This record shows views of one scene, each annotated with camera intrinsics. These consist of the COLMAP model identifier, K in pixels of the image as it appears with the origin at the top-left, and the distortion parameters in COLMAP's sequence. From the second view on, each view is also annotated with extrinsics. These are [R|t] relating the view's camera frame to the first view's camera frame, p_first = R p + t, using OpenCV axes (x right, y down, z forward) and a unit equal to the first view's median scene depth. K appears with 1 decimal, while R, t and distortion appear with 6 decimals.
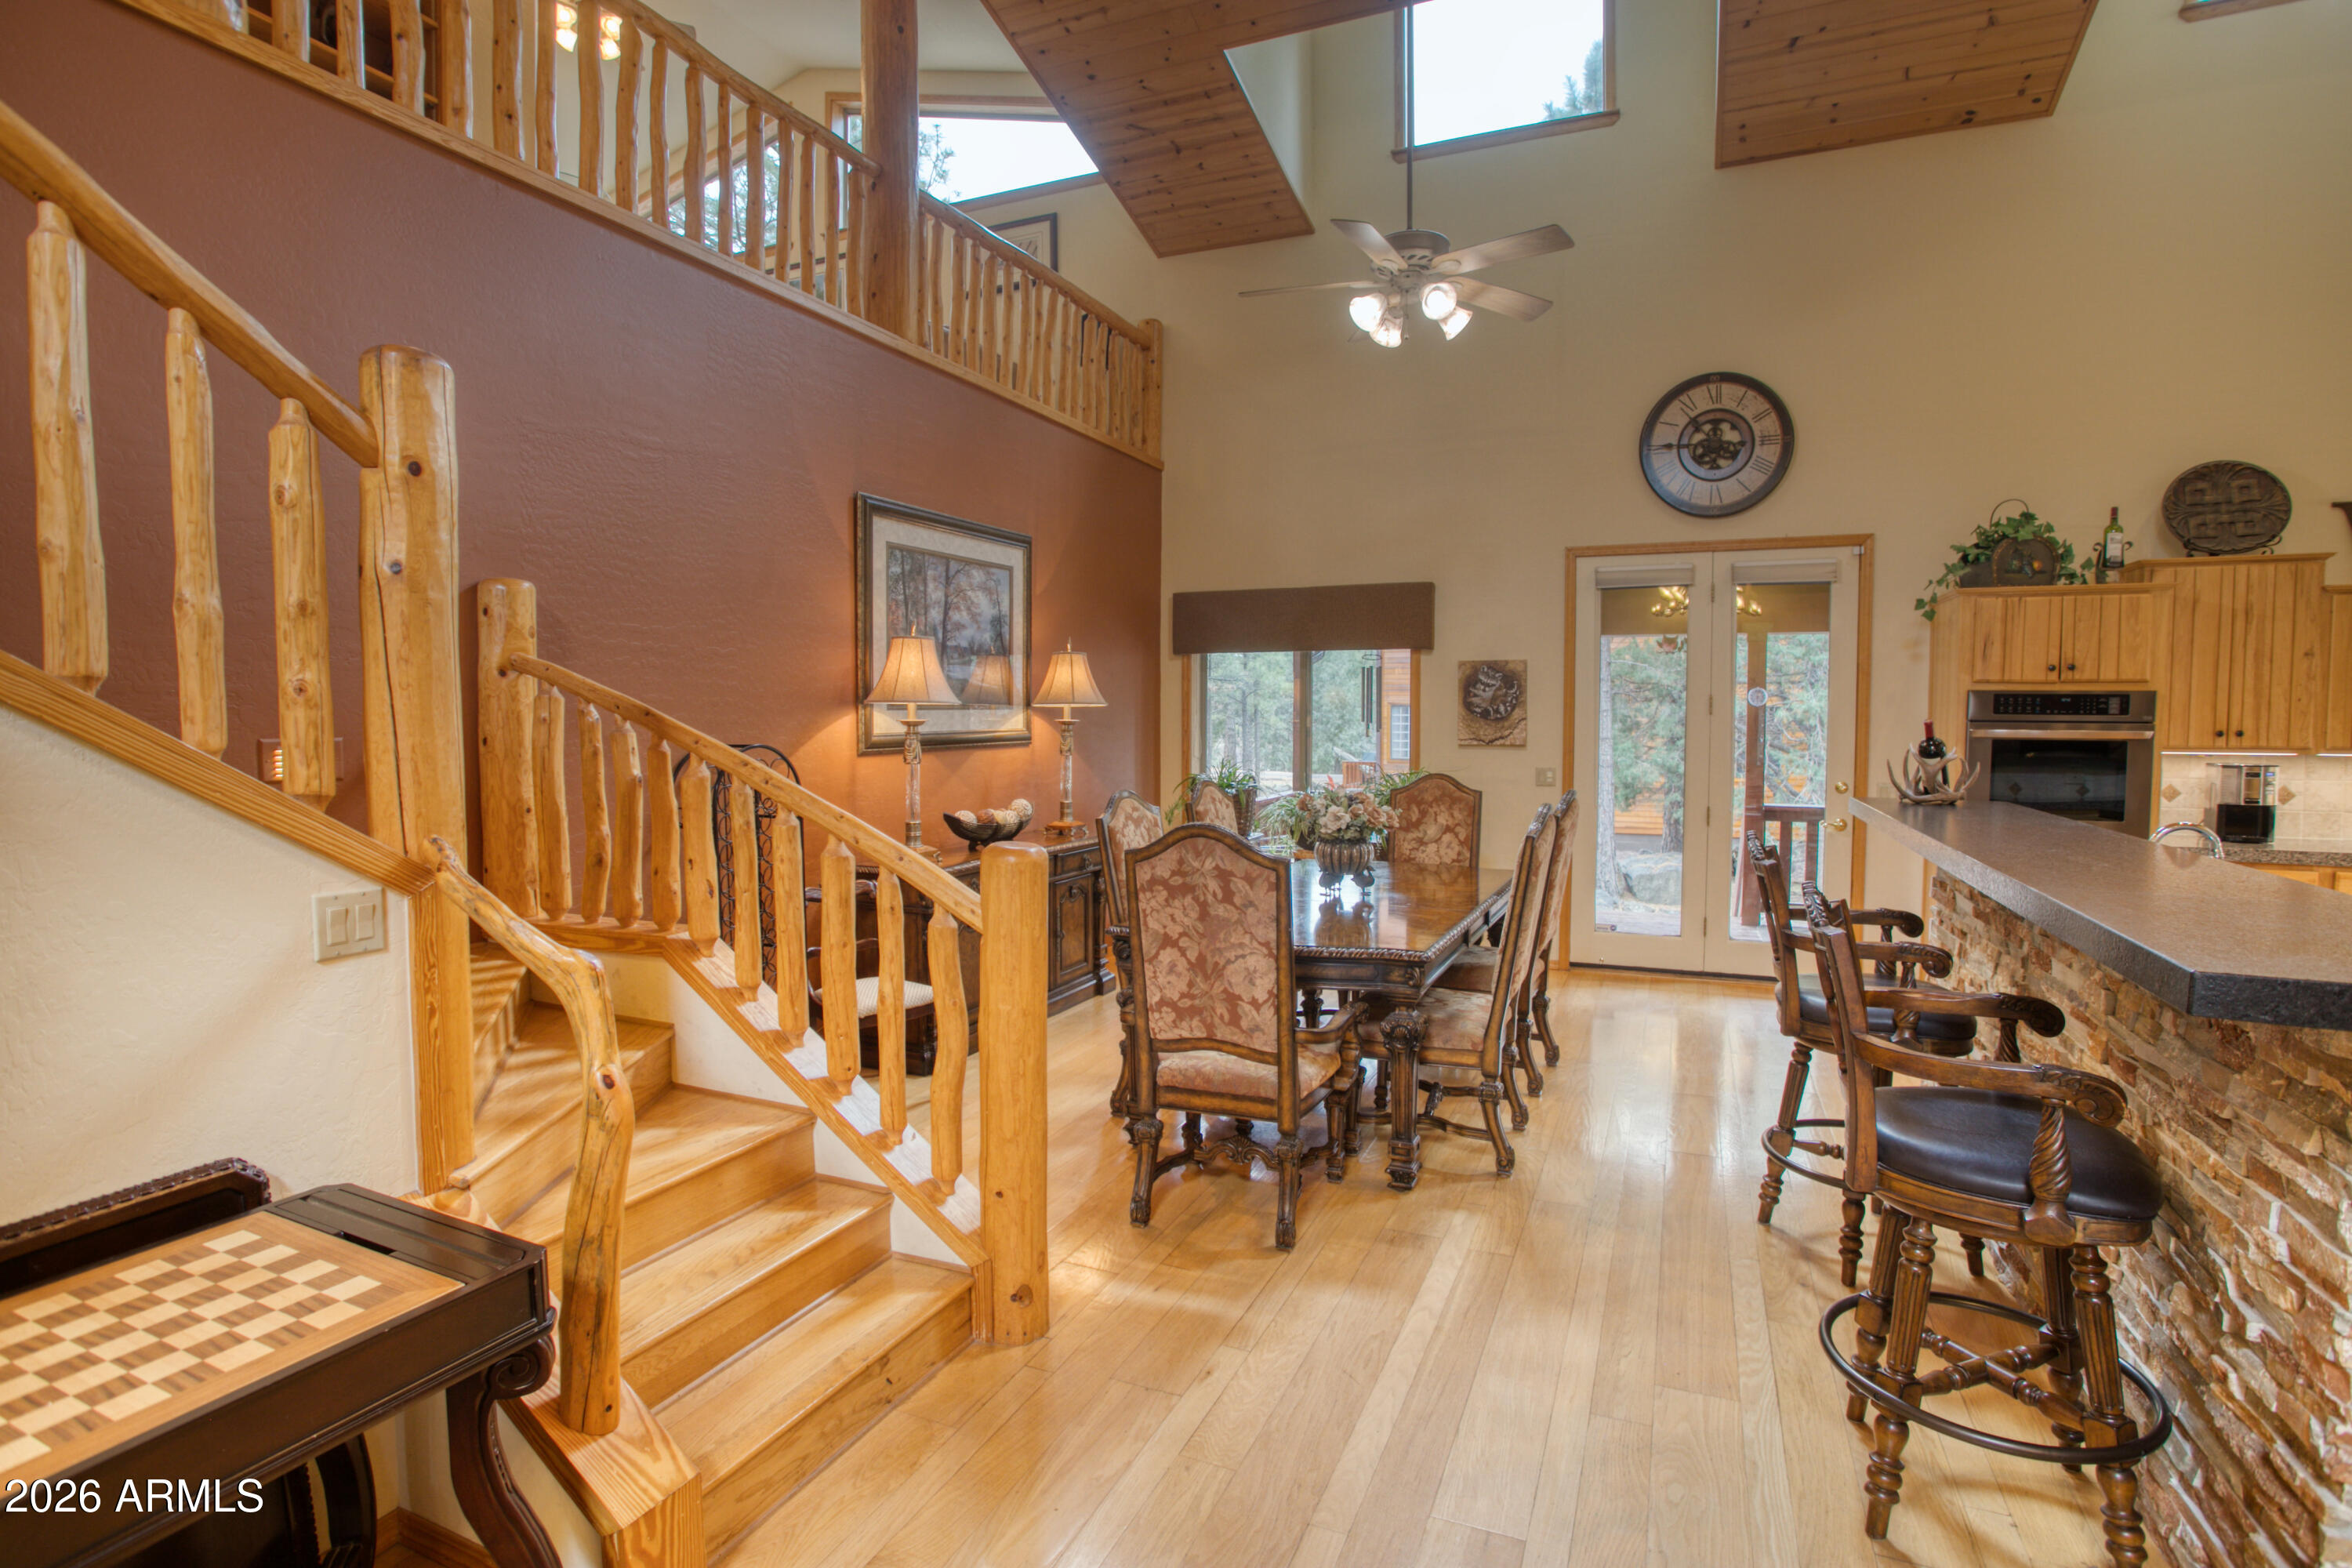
lens RADIAL K [[1144.7, 0, 1191.9], [0, 1144.7, 778.5], [0, 0, 1]] dist [-0.070442, 0.028819]
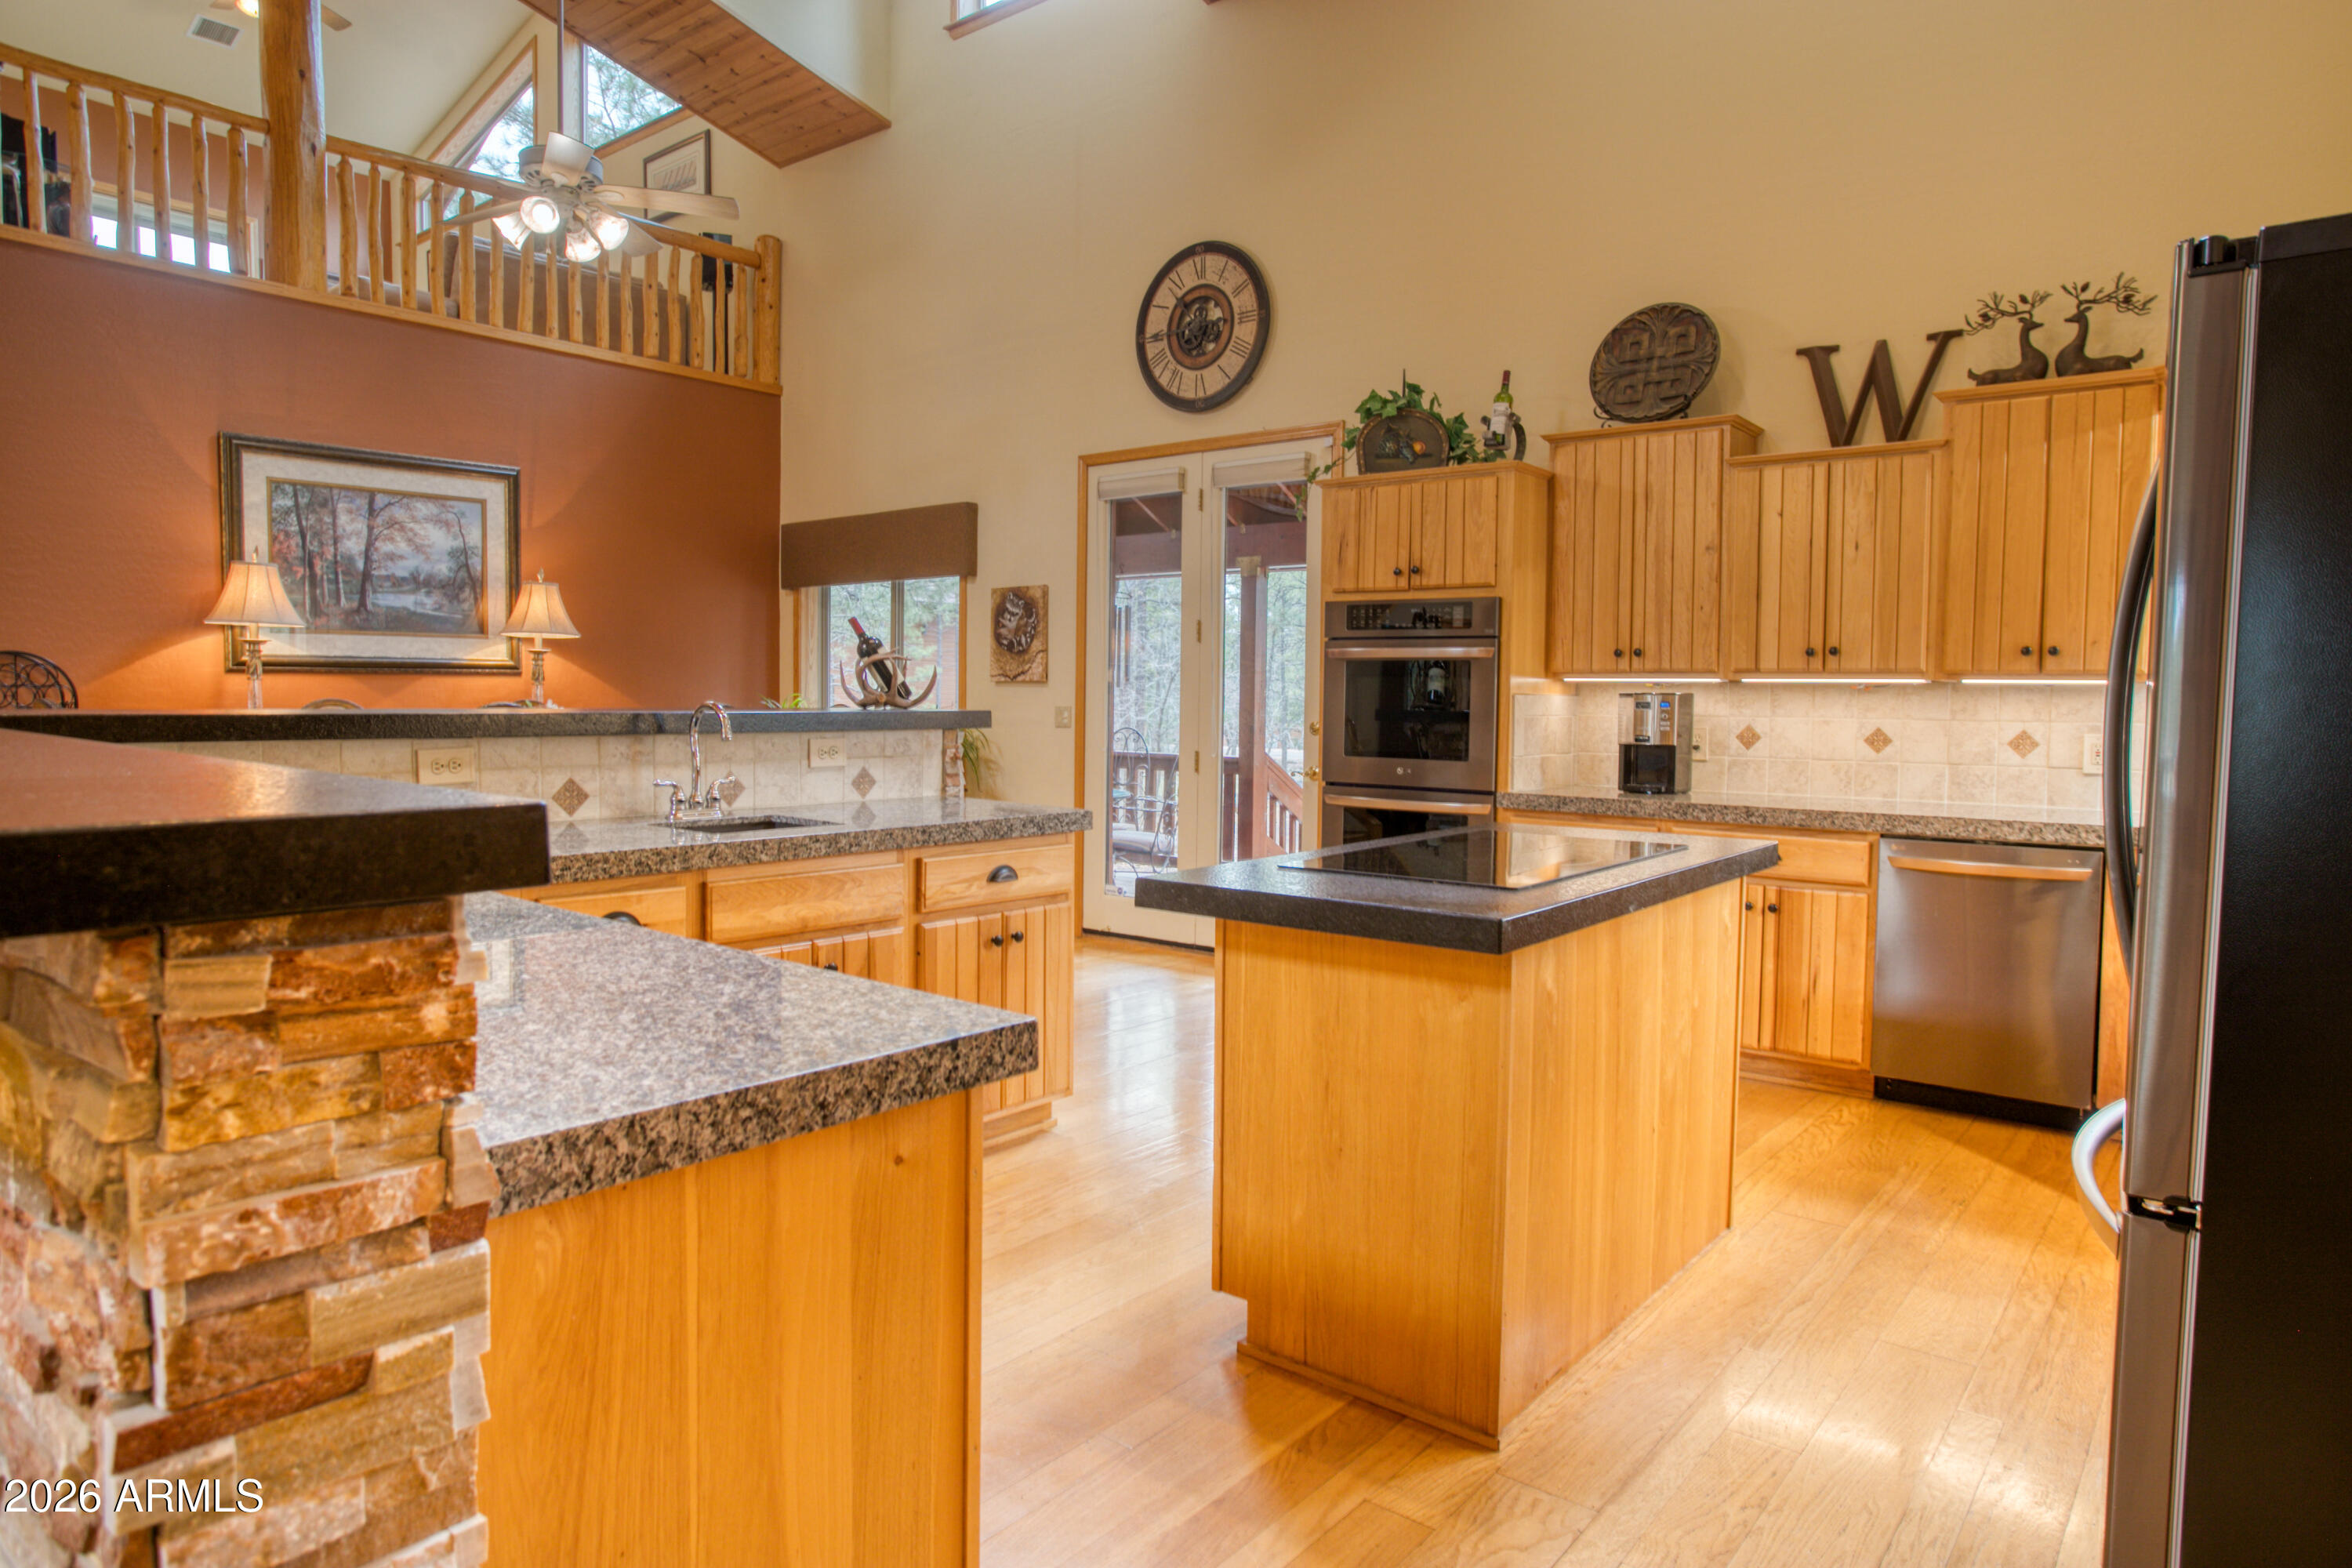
lens RADIAL K [[1438.0, 0, 1224.0], [0, 1438.0, 789.0], [0, 0, 1]] dist [-0.089143, 0.100333]
pose [[0.961046, 0.026697, -0.275097, 0.805645], [-0.025486, 0.999643, 0.007974, 0.046197], [0.275212, -0.000652, 0.961383, -0.040141]]
